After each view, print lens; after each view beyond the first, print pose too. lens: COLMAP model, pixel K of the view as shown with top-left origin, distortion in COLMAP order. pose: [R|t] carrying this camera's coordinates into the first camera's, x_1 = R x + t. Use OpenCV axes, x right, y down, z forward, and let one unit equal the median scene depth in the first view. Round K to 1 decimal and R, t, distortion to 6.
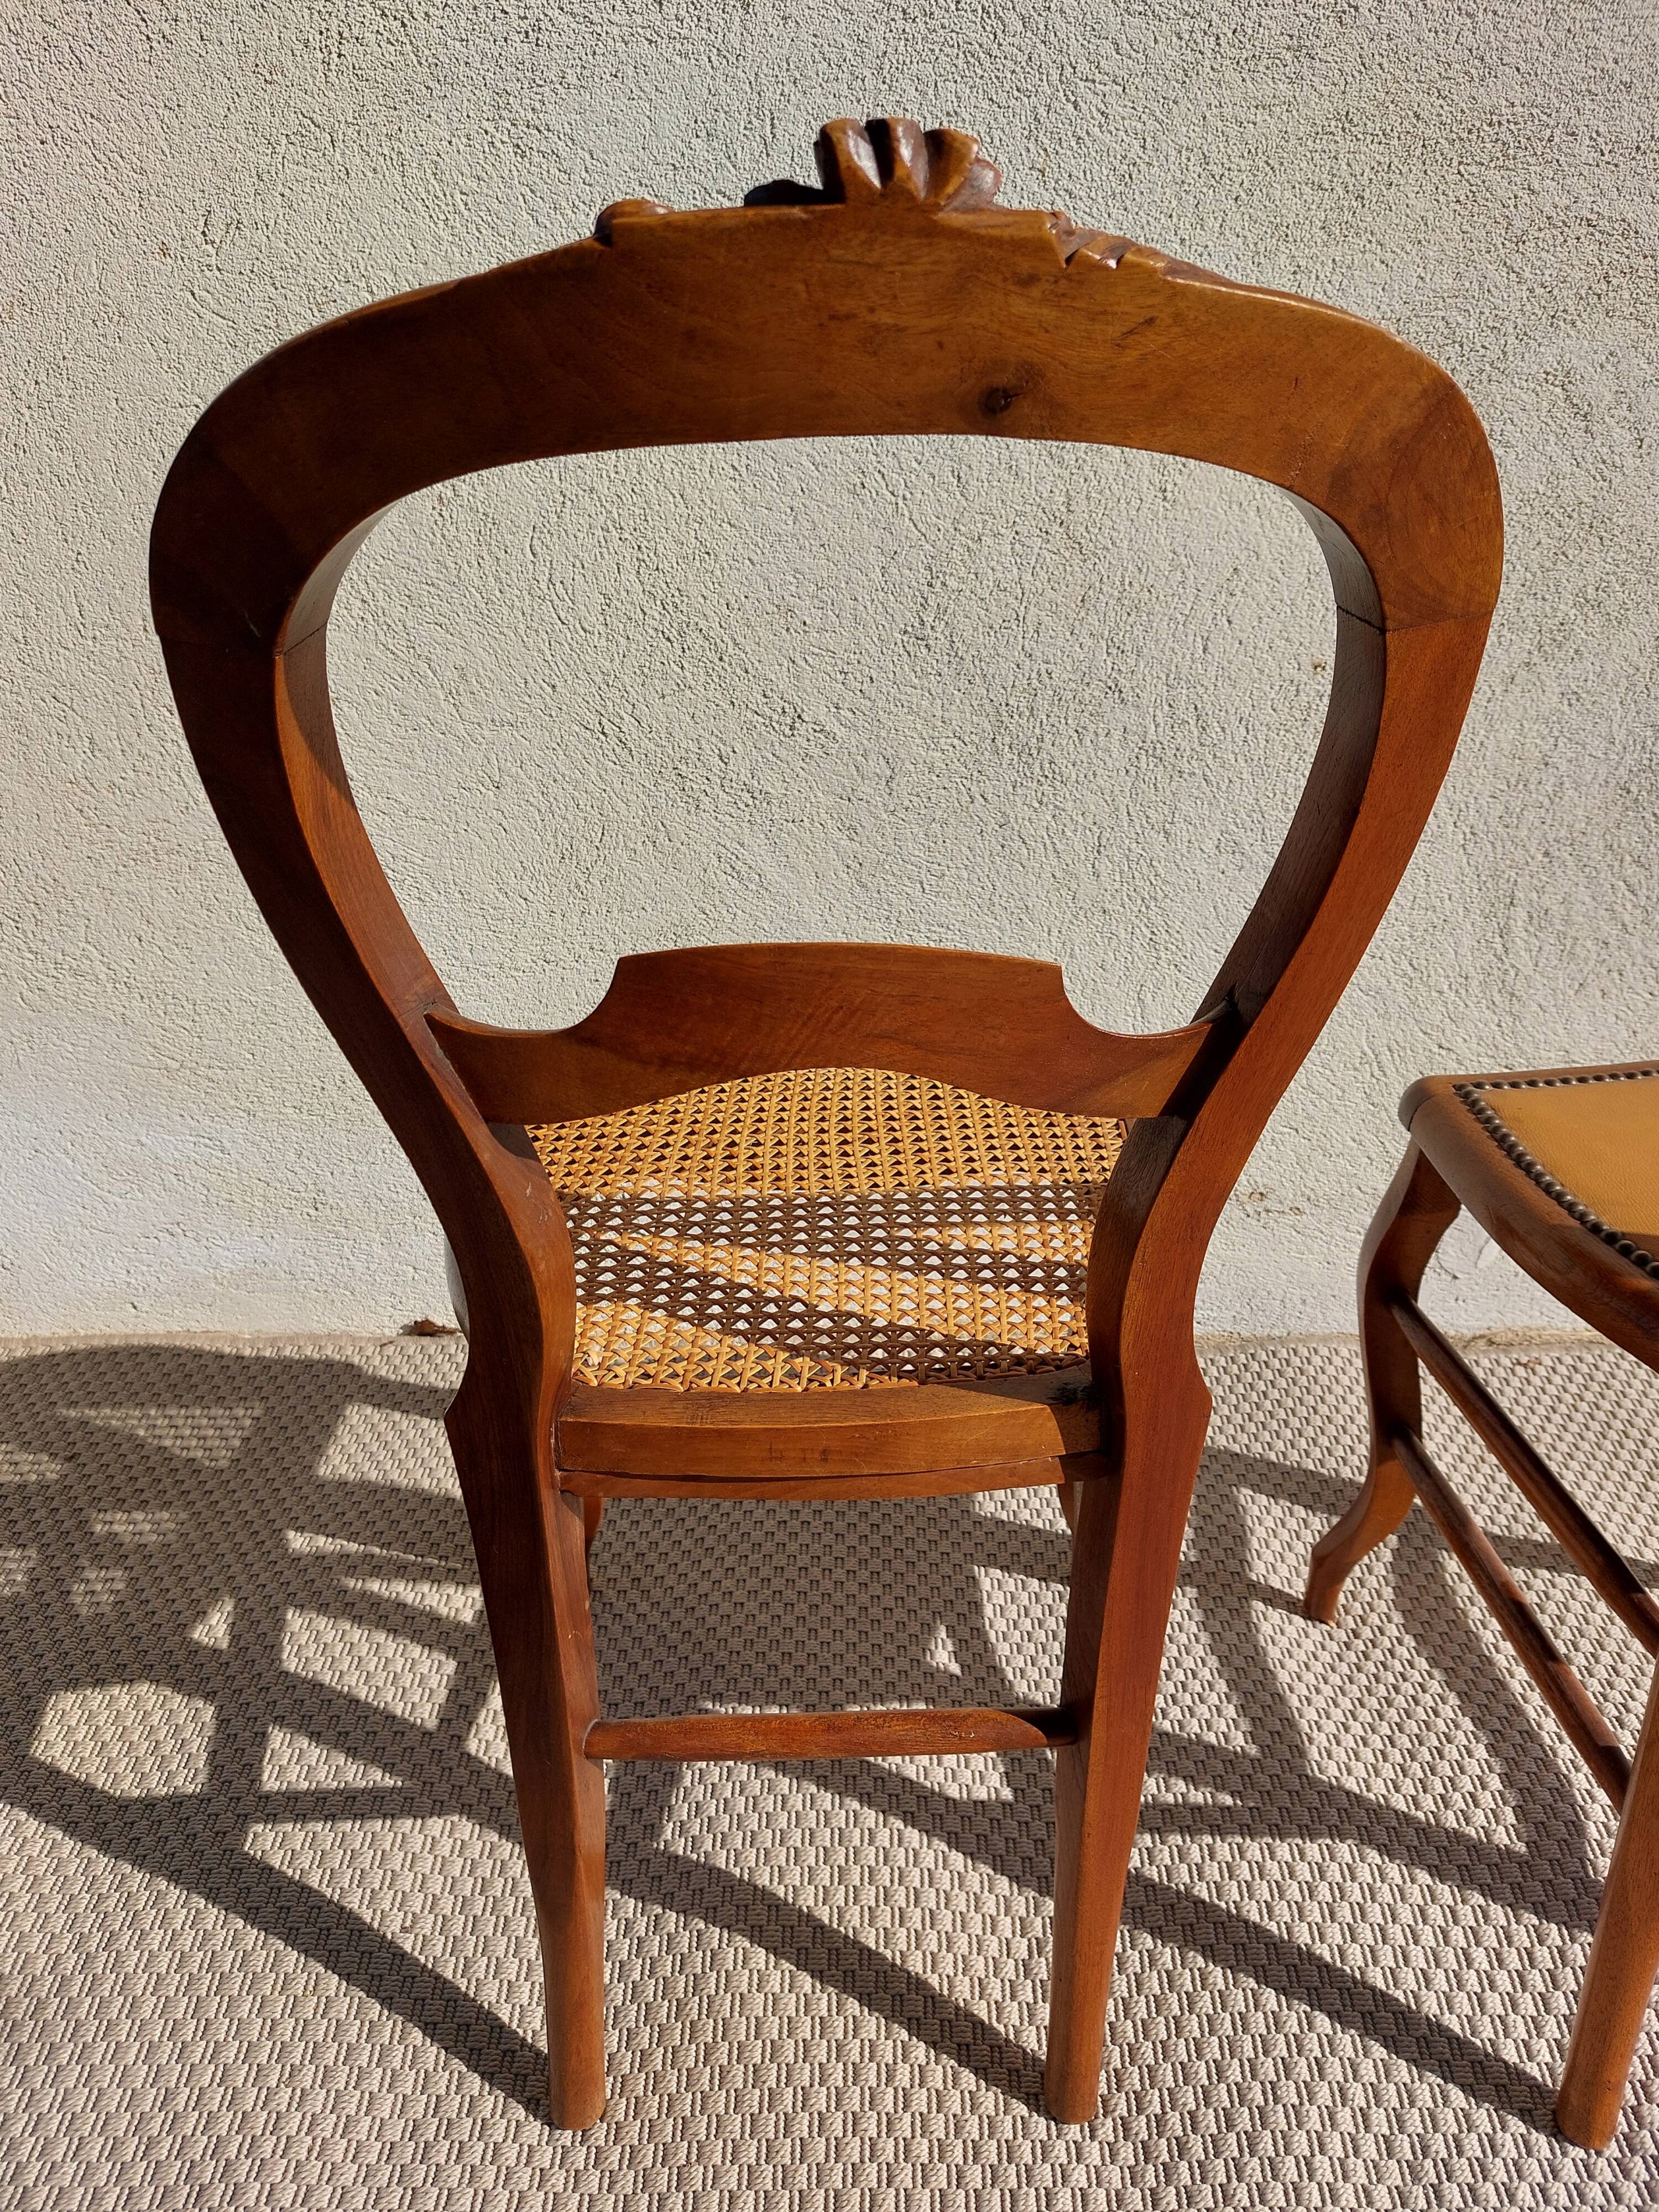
lens RADIAL K [[1643.1, 0, 846.2], [0, 1643.1, 1126.5], [0, 0, 1]] dist [0.034731, -0.045203]
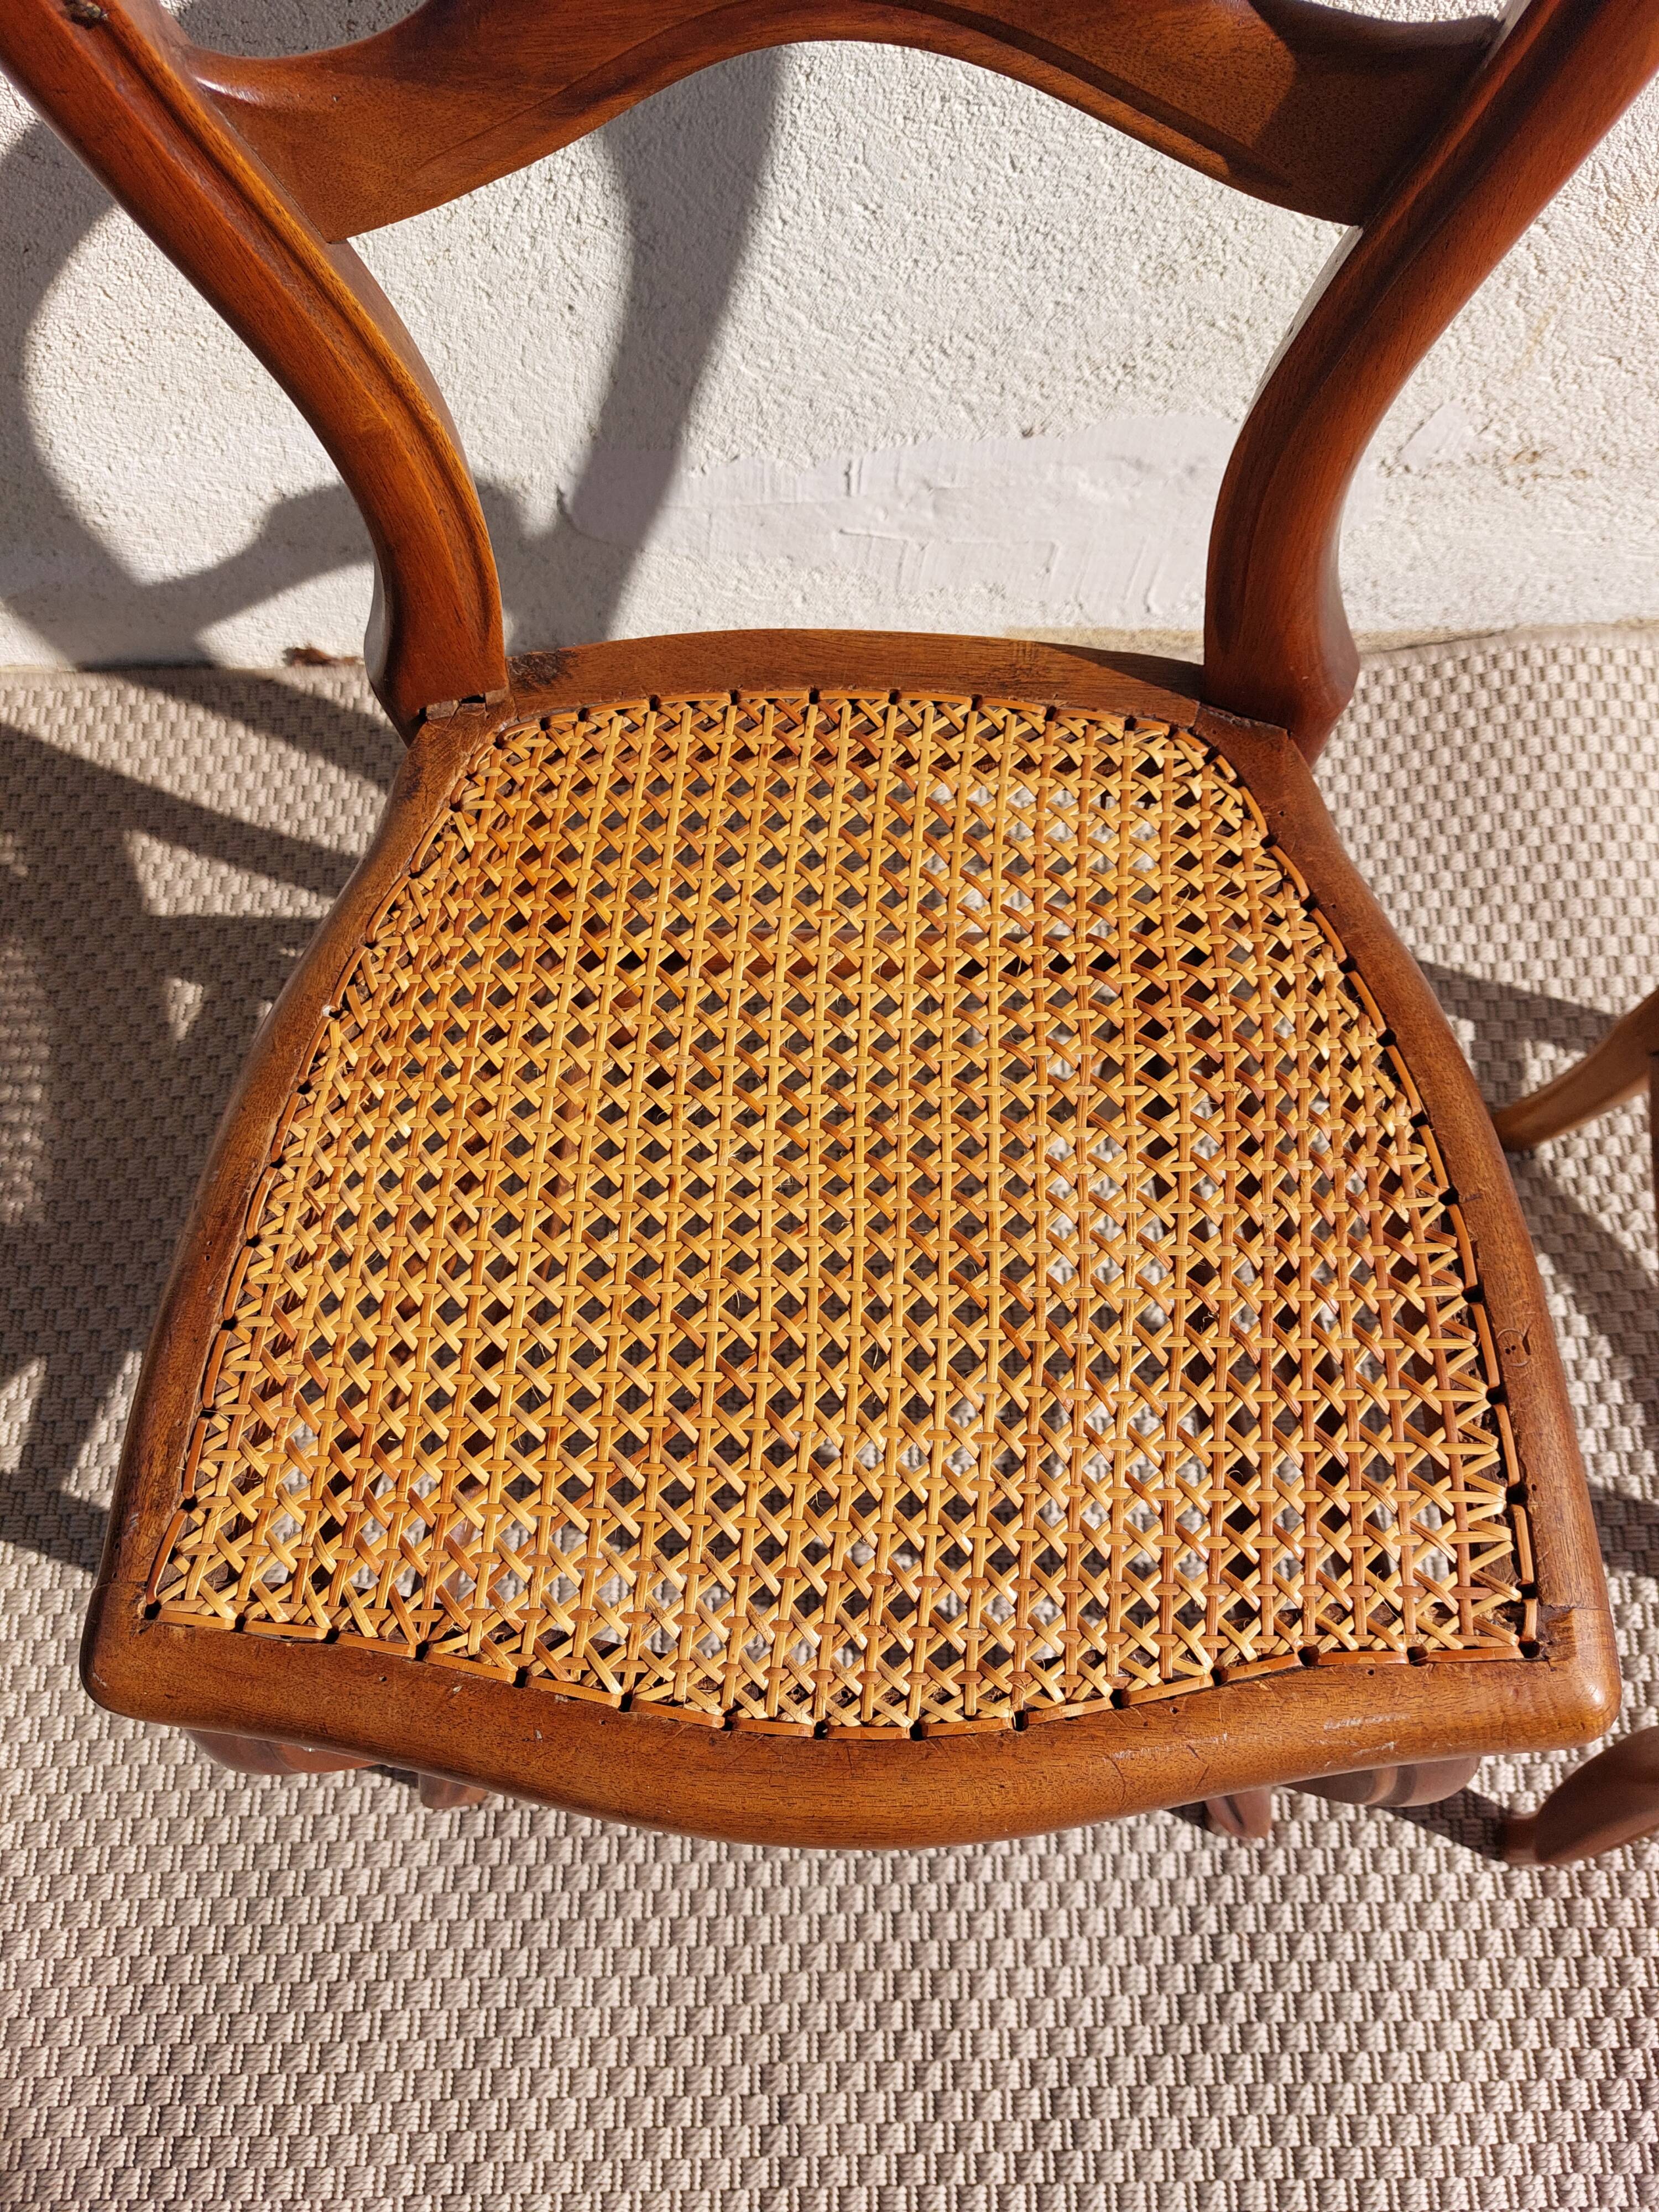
lens RADIAL K [[1619.0, 0, 856.5], [0, 1619.0, 1137.1], [0, 0, 1]] dist [0.049848, -0.057042]
pose [[0.999654, -0.024277, -0.010094, -0.020479], [0.025126, 0.769015, 0.638736, -0.204764], [-0.007744, -0.638769, 0.769360, 0.391163]]
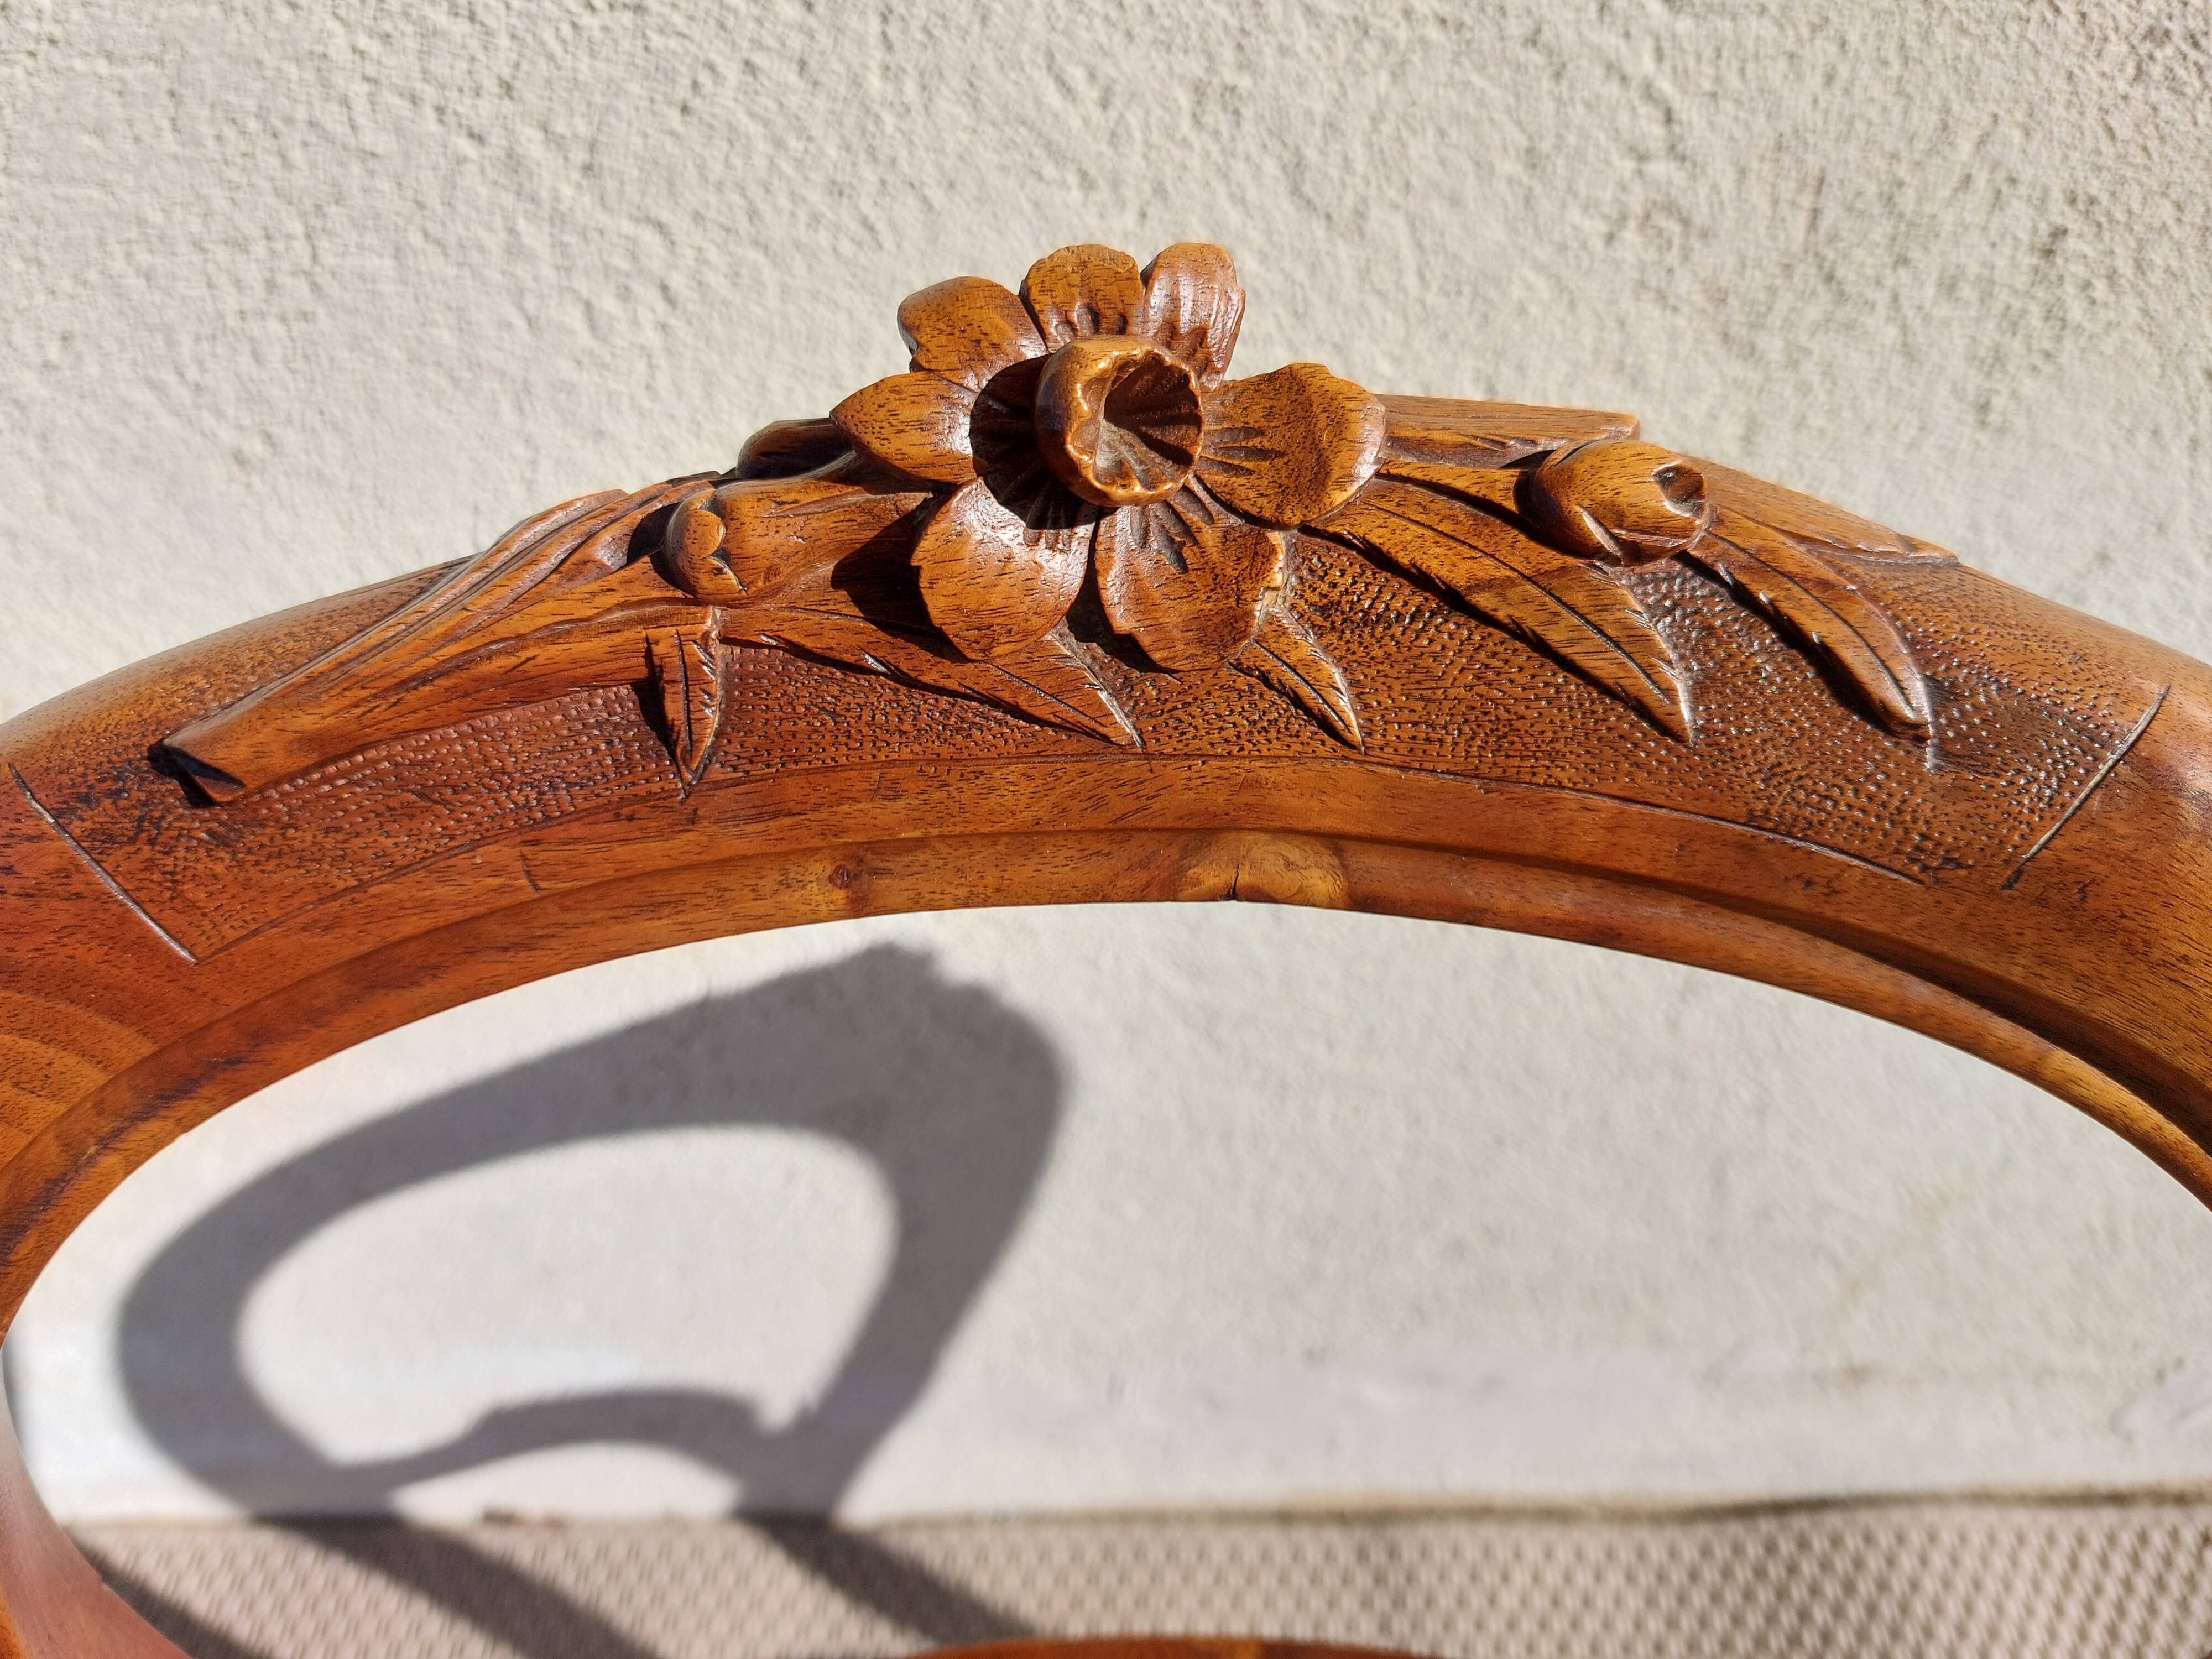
lens RADIAL K [[1706.0, 0, 1081.9], [0, 1706.0, 826.1], [0, 0, 1]] dist [-0.007941, -0.005256]
pose [[0.999862, -0.015484, -0.005947, -0.031447], [0.016536, 0.958523, 0.284536, -0.397141], [0.001294, -0.284595, 0.958647, 0.542634]]
